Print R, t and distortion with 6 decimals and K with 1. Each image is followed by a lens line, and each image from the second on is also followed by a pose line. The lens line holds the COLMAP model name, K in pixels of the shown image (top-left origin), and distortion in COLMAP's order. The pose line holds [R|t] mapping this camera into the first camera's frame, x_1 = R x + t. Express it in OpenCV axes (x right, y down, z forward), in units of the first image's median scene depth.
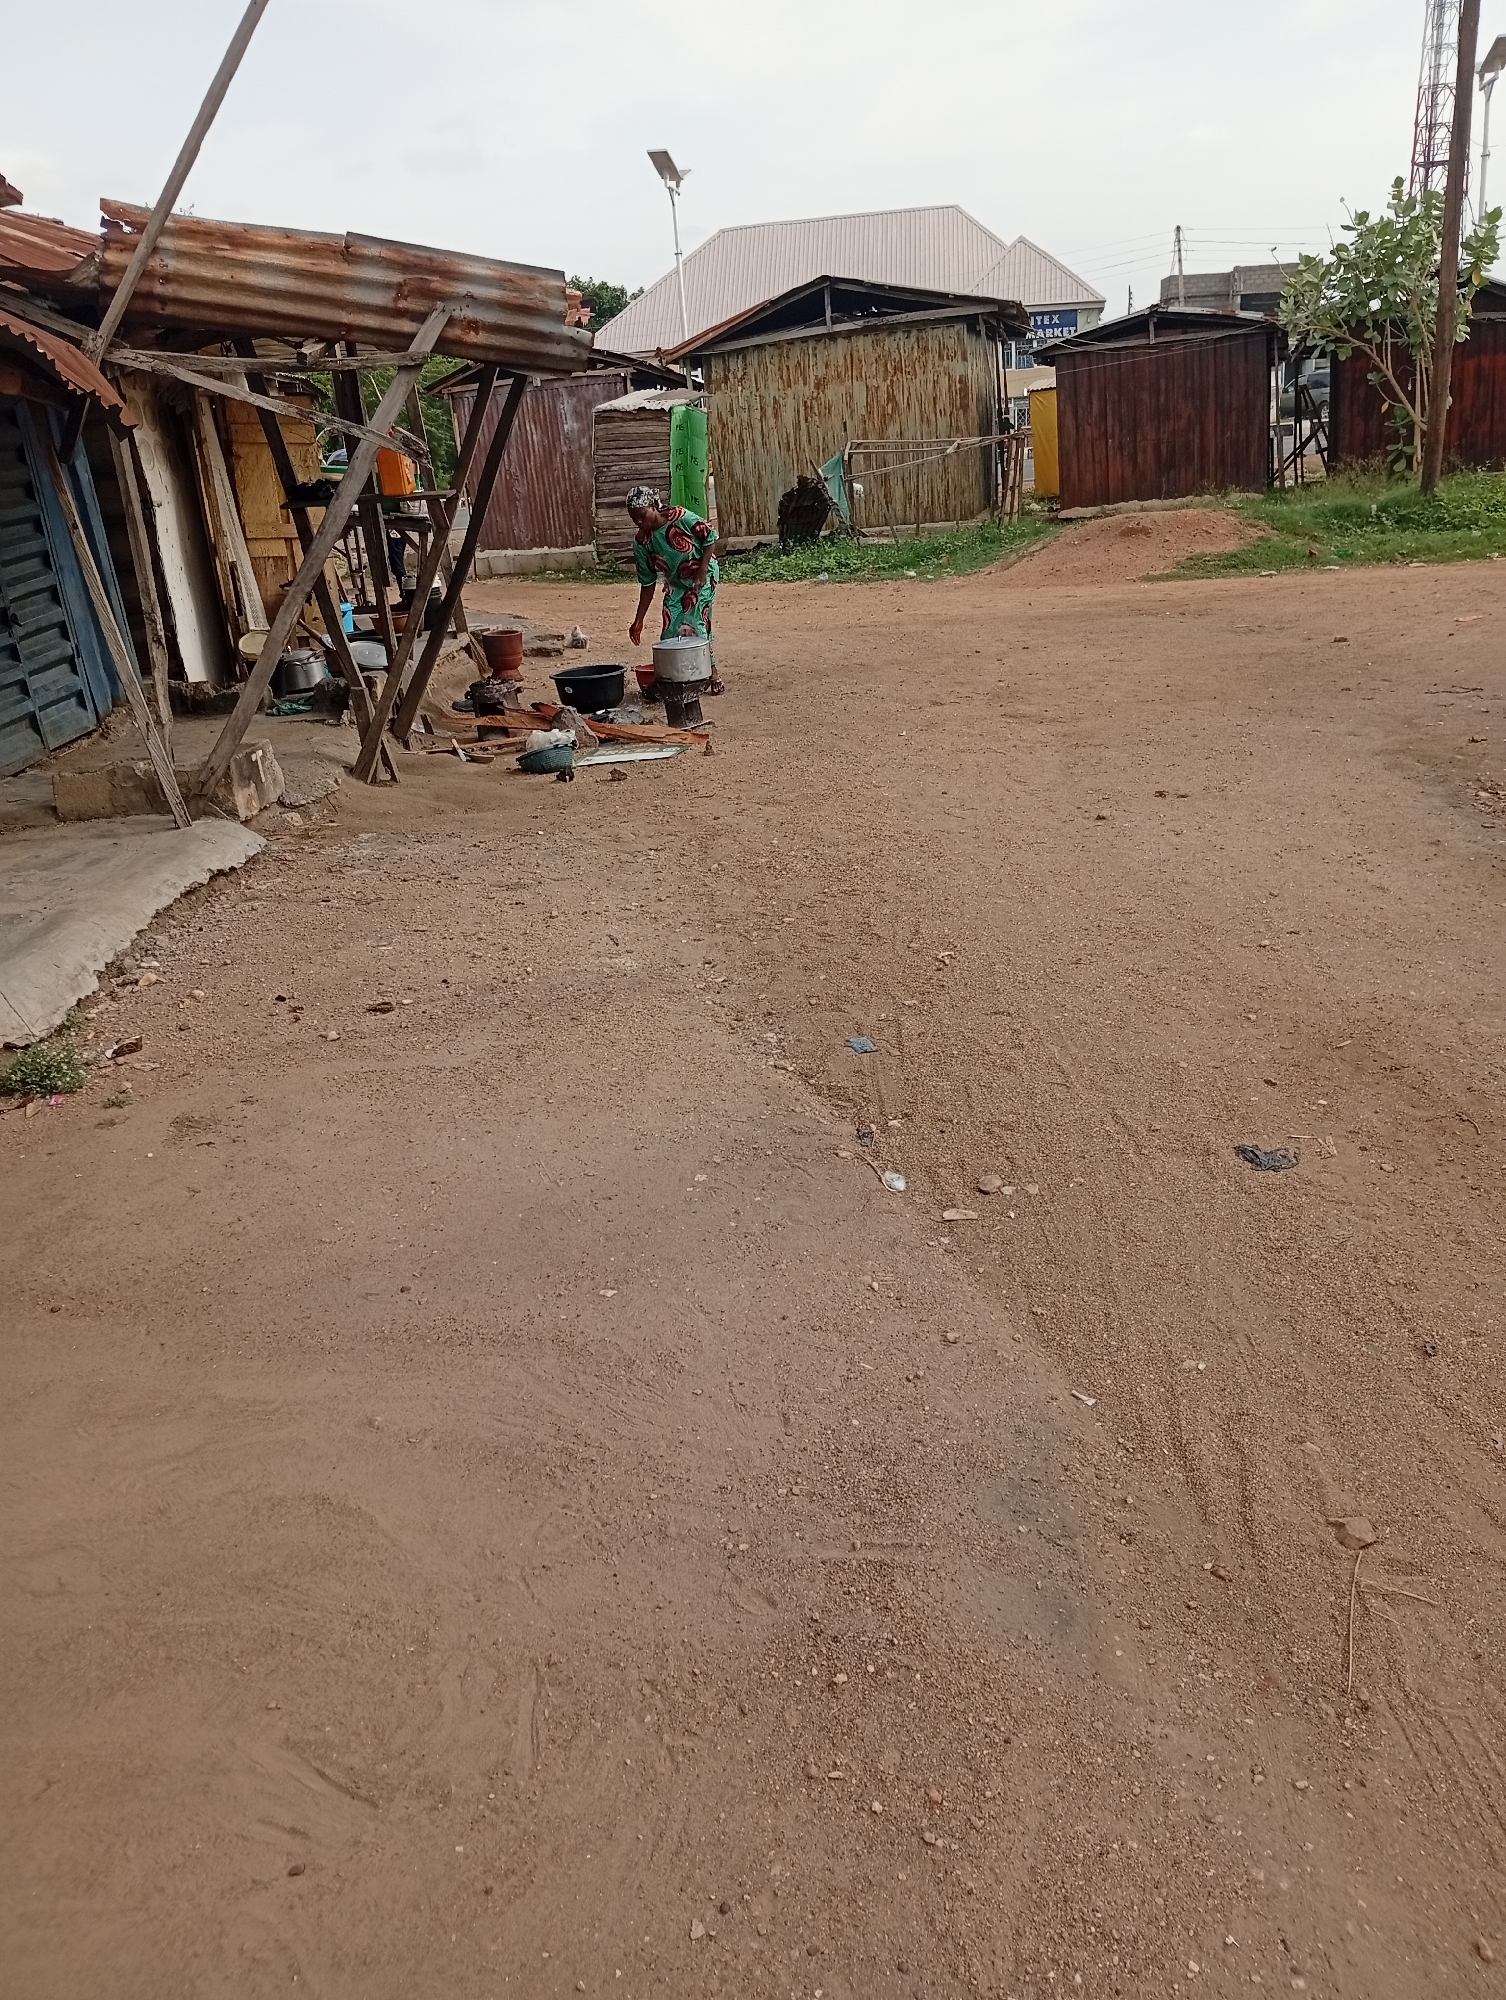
lens RADIAL K [[1436.5, 0, 753.0], [0, 1436.5, 1000.0], [0, 0, 1]] dist [0.039579, 0.002206]
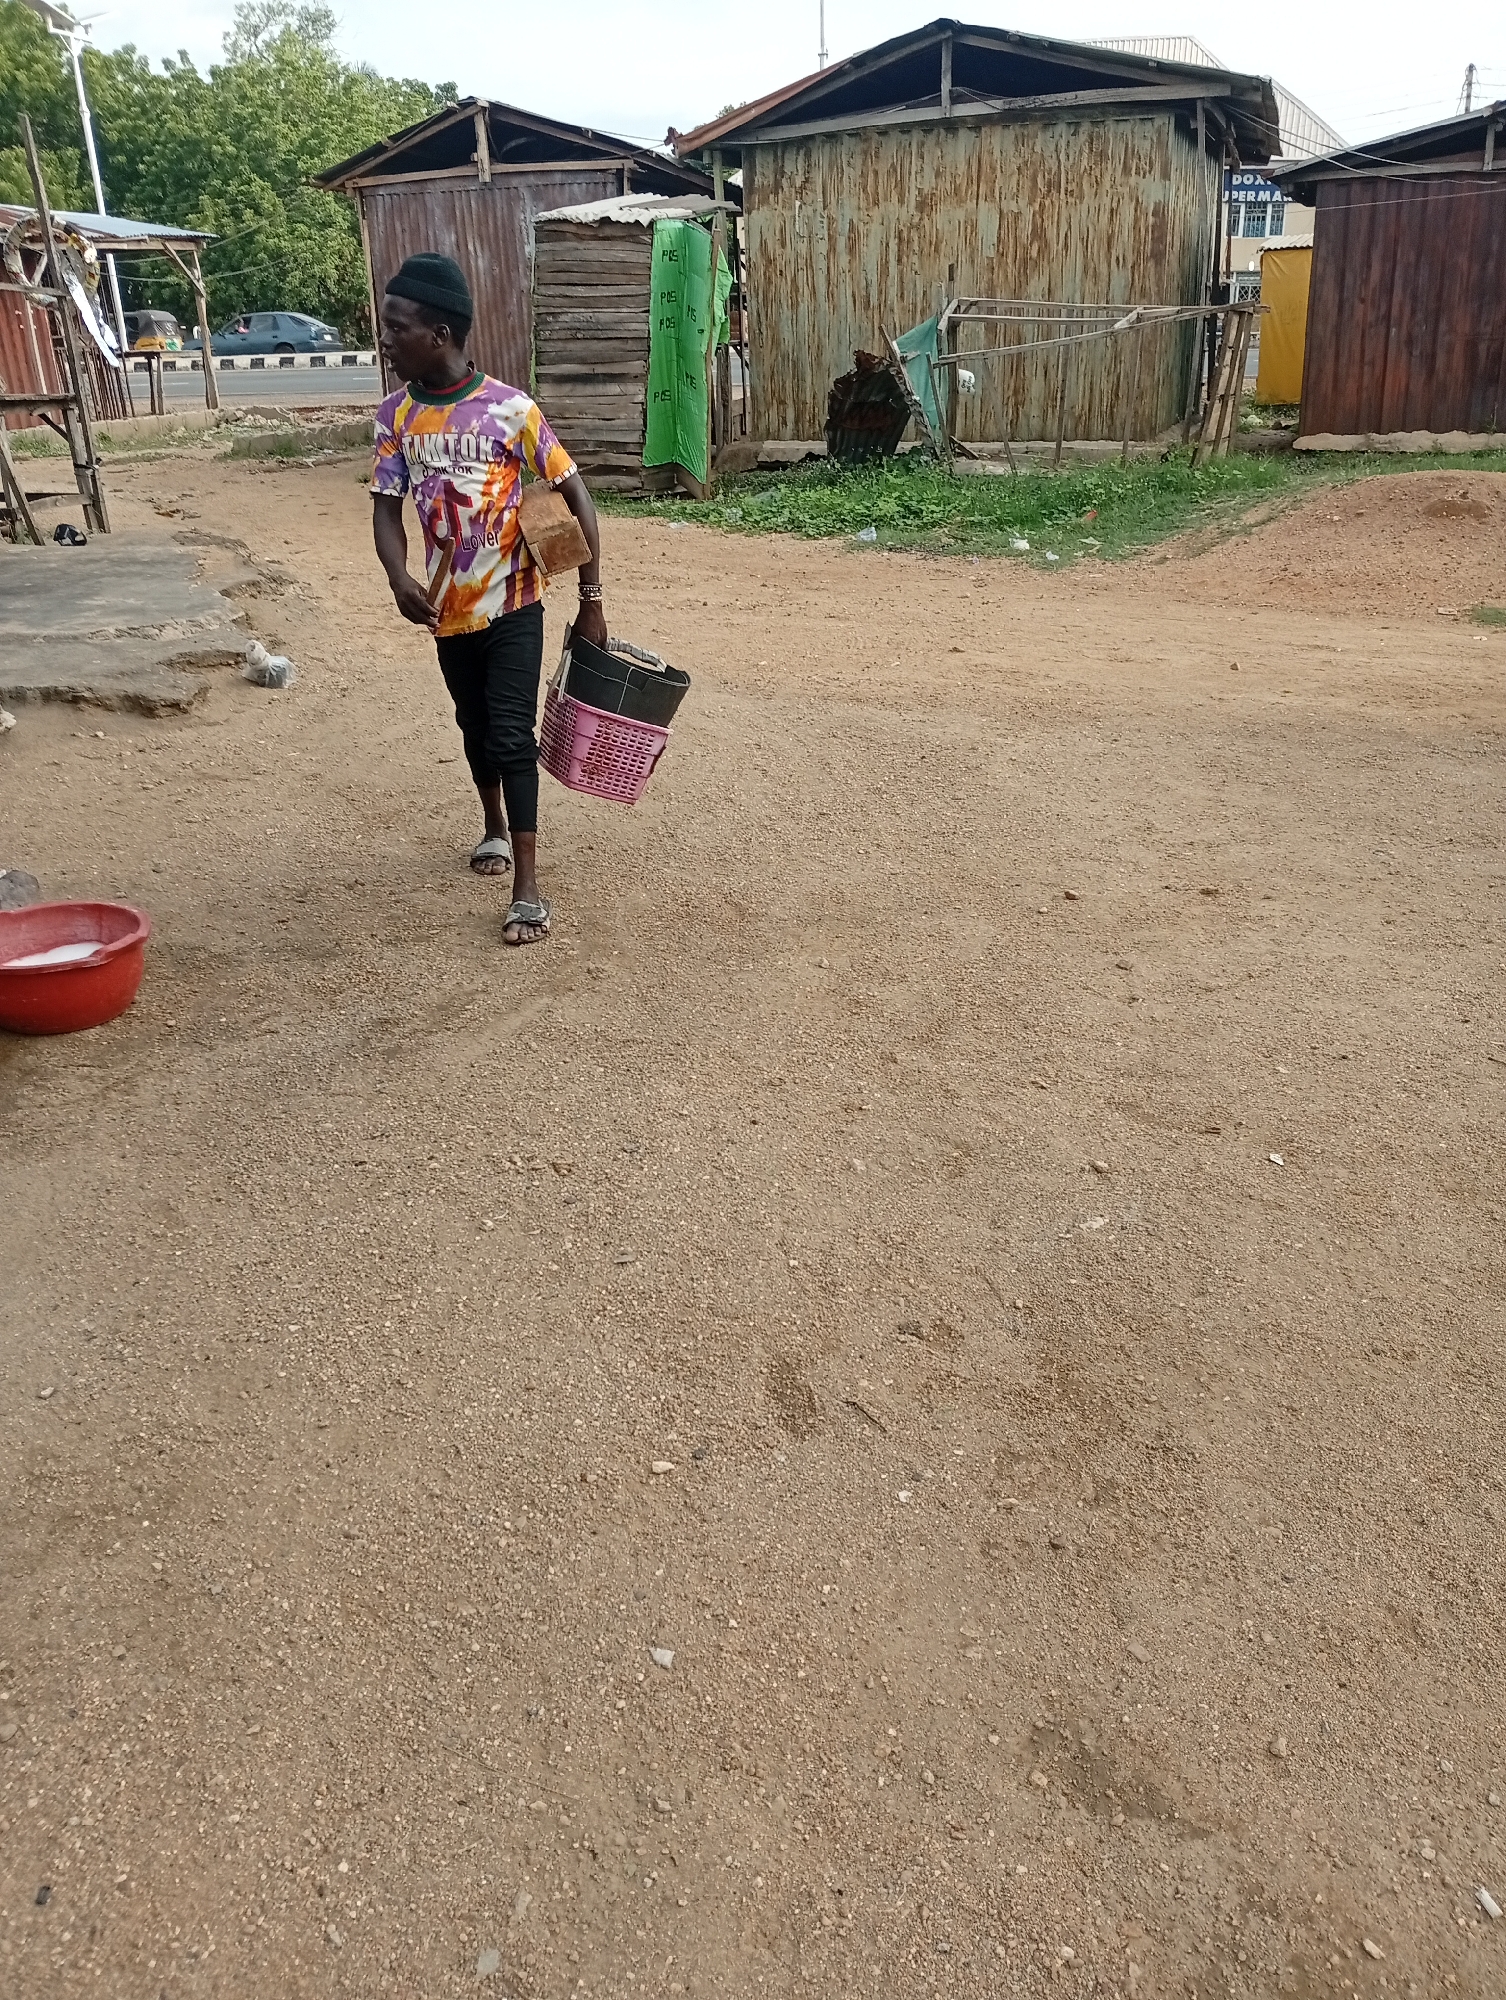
lens RADIAL K [[1563.7, 0, 753.0], [0, 1563.7, 1000.0], [0, 0, 1]] dist [0.003775, -0.010089]
pose [[0.992439, 0.098067, -0.073805, 0.056753], [-0.094099, 0.994018, 0.055448, -0.119774], [0.078801, -0.048084, 0.995730, 0.318286]]
